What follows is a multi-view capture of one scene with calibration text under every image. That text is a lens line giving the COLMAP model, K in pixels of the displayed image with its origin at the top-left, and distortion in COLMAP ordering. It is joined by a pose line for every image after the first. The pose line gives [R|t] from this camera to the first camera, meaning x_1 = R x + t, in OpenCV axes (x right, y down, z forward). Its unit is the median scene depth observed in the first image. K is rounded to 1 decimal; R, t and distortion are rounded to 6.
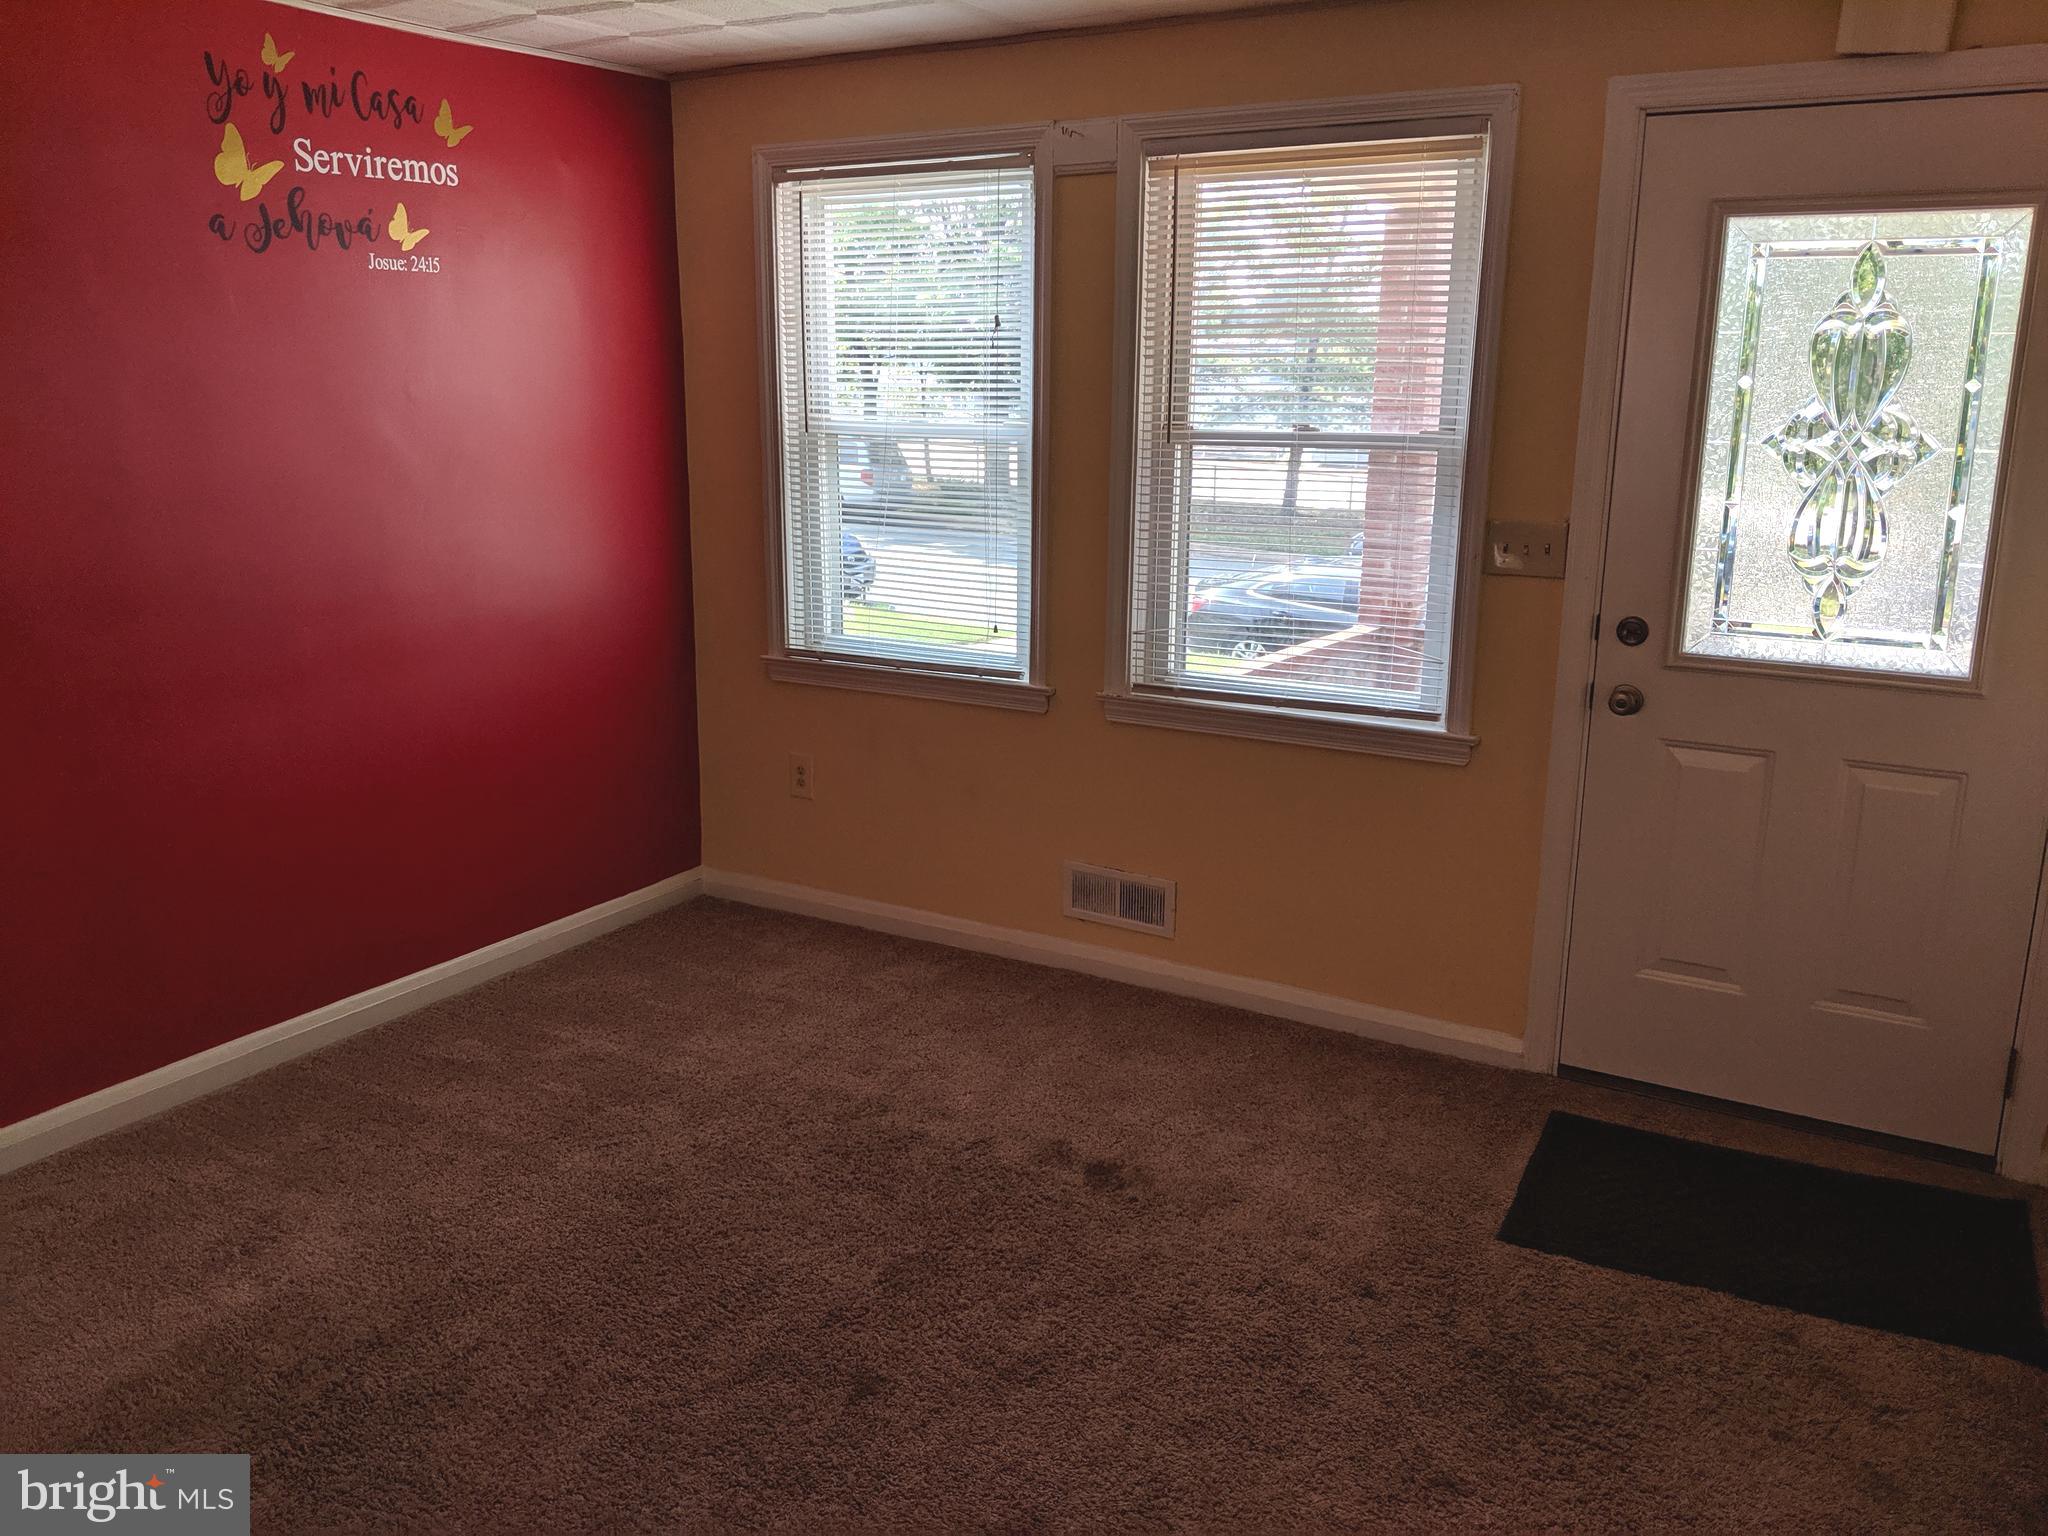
lens RADIAL K [[1651.8, 0, 1037.3], [0, 1651.8, 749.6], [0, 0, 1]] dist [0.111484, -0.188668]
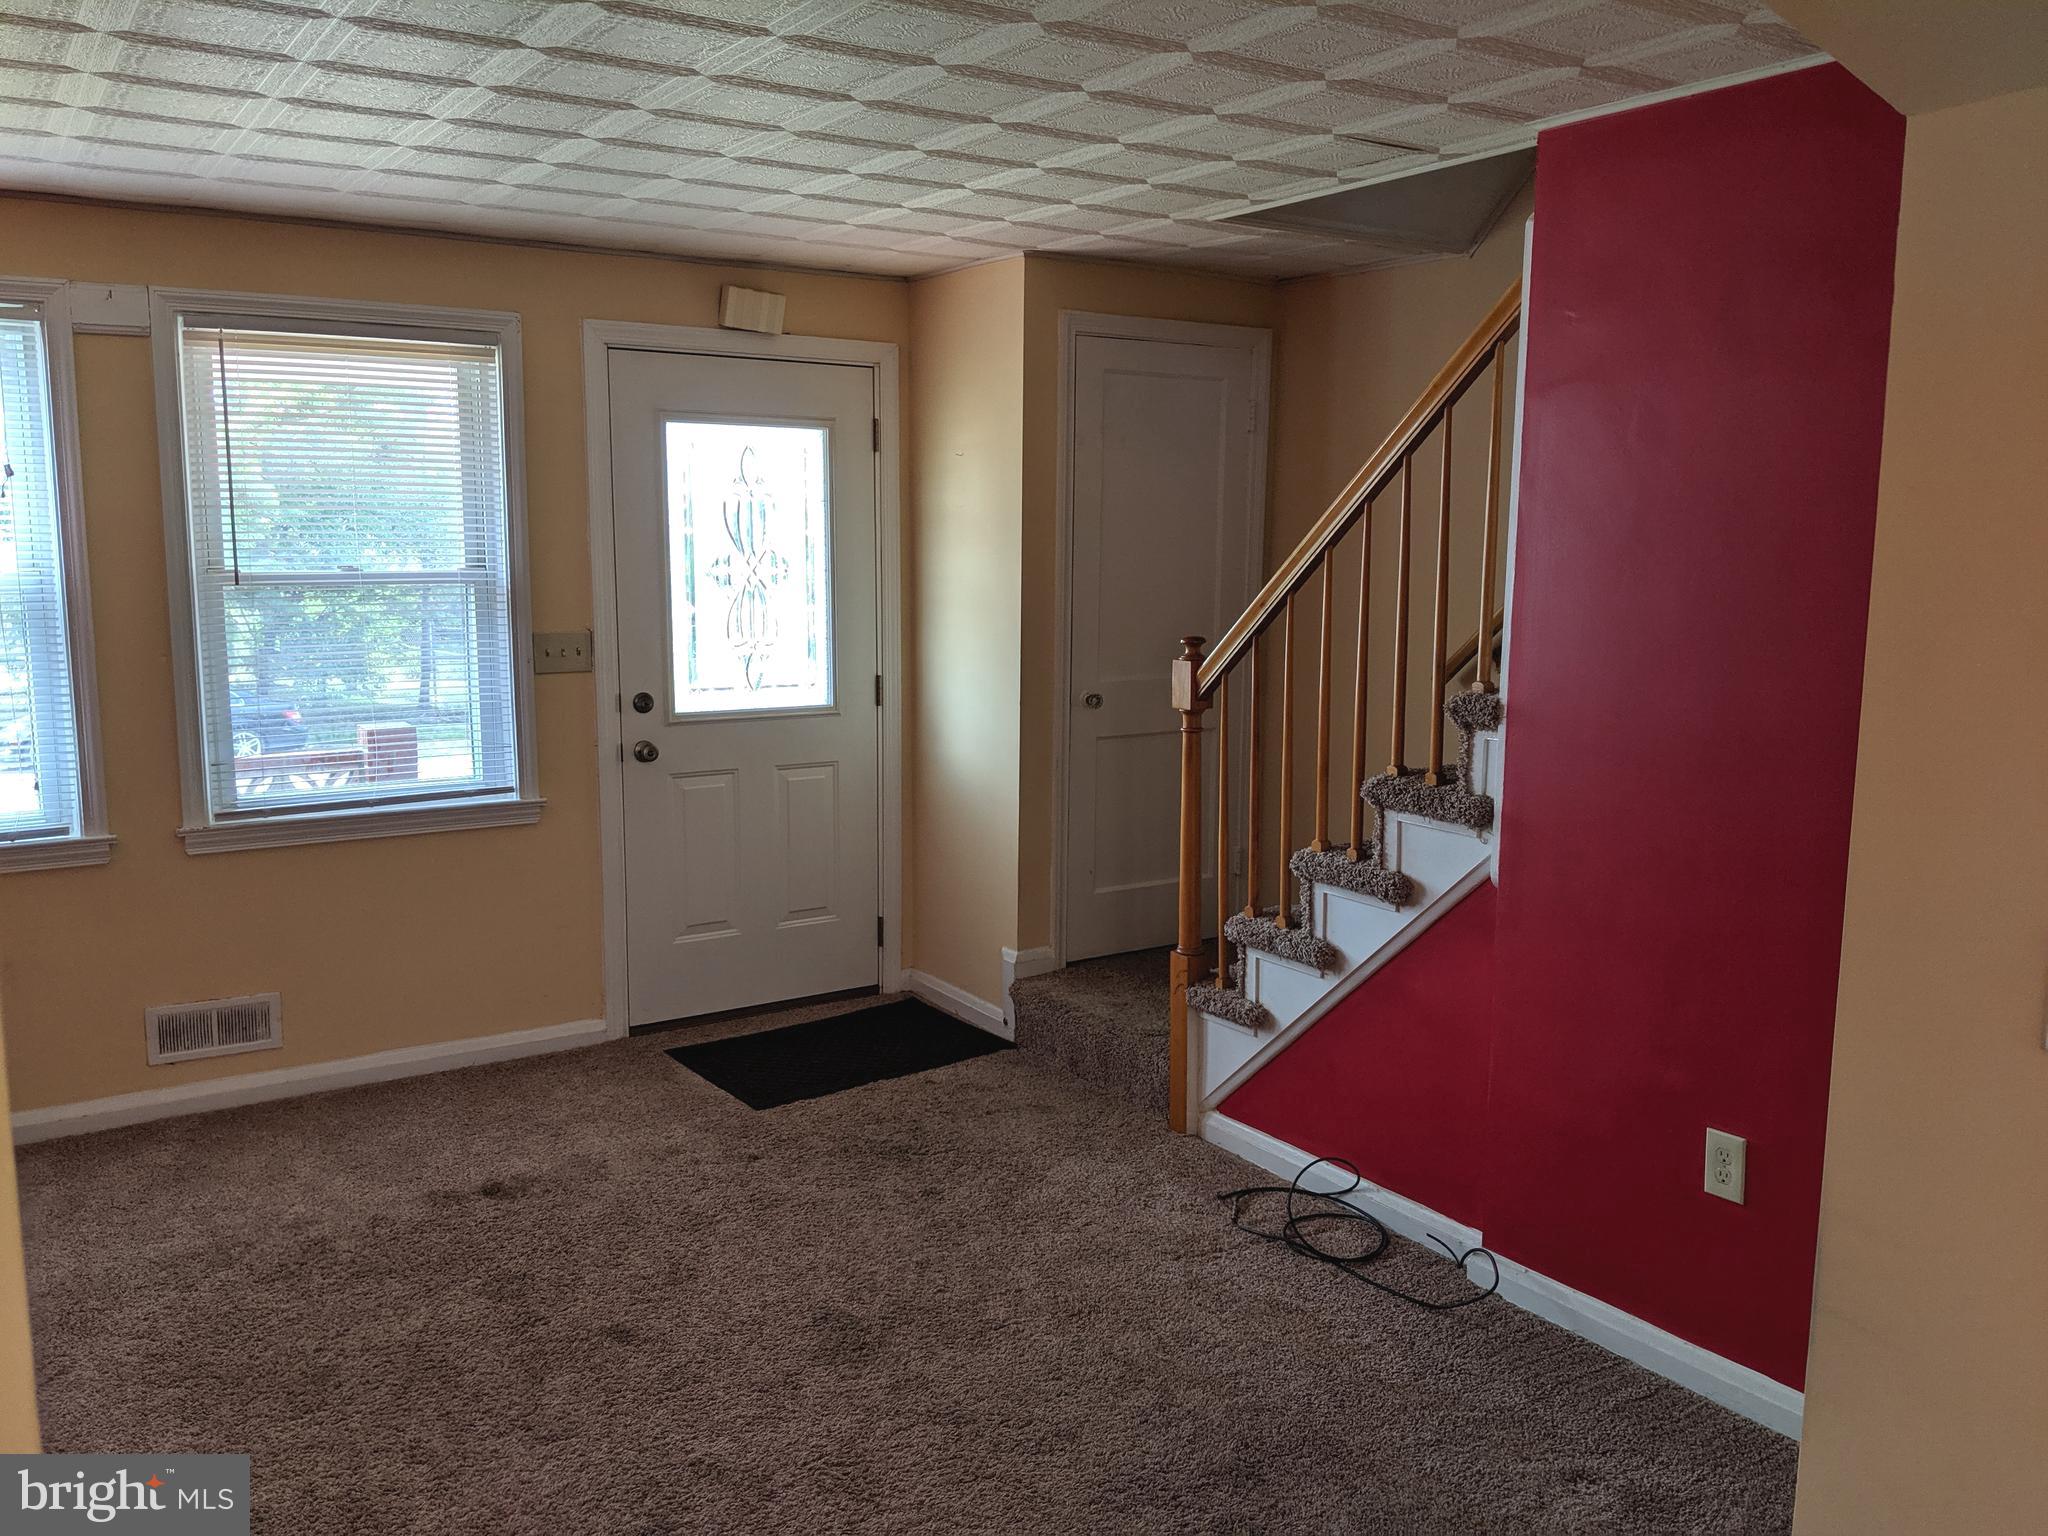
lens RADIAL K [[1644.5, 0, 1023.3], [0, 1644.5, 772.1], [0, 0, 1]] dist [0.108779, -0.212249]
pose [[0.428438, -0.135366, 0.893374, -0.750643], [0.202215, 0.978001, 0.051212, -0.019210], [-0.880653, 0.158712, 0.446385, 0.091301]]
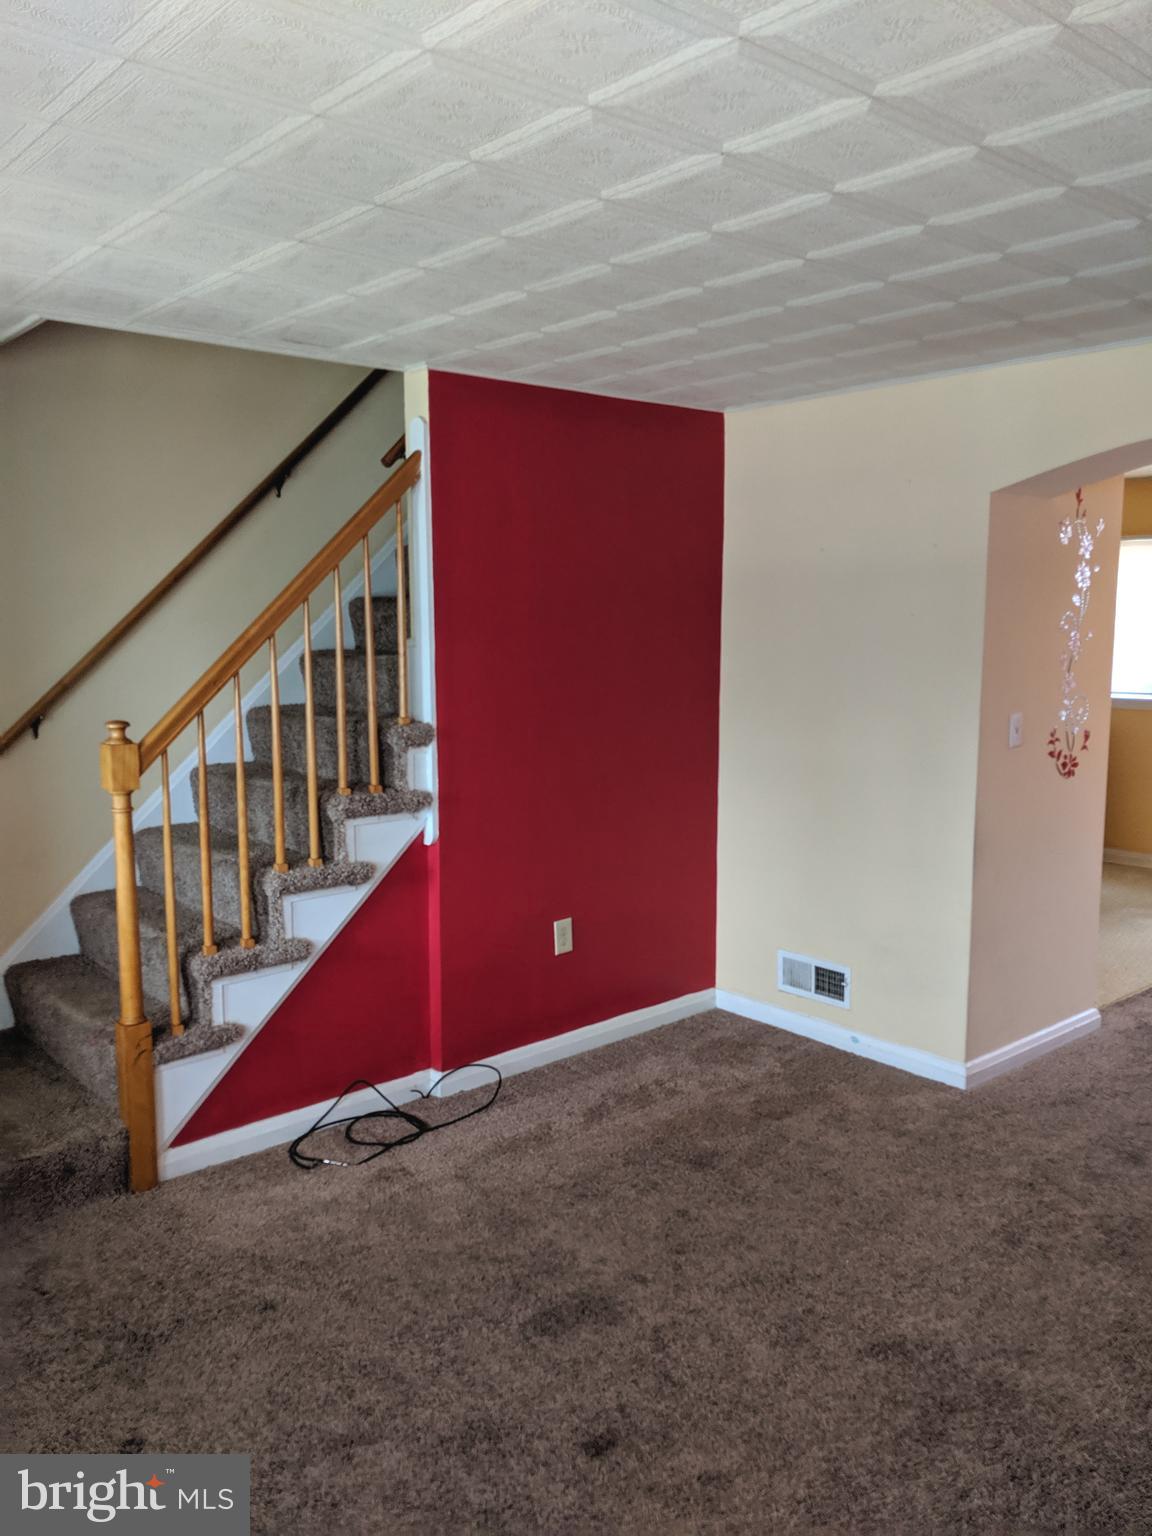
lens RADIAL K [[1238.9, 0, 573.6], [0, 1238.9, 772.3], [0, 0, 1]] dist [0.111484, -0.188668]
pose [[-0.954294, -0.045016, 0.295461, -0.245496], [0.064087, 0.934776, 0.349409, -0.293612], [-0.291919, 0.352374, -0.889166, 1.218915]]
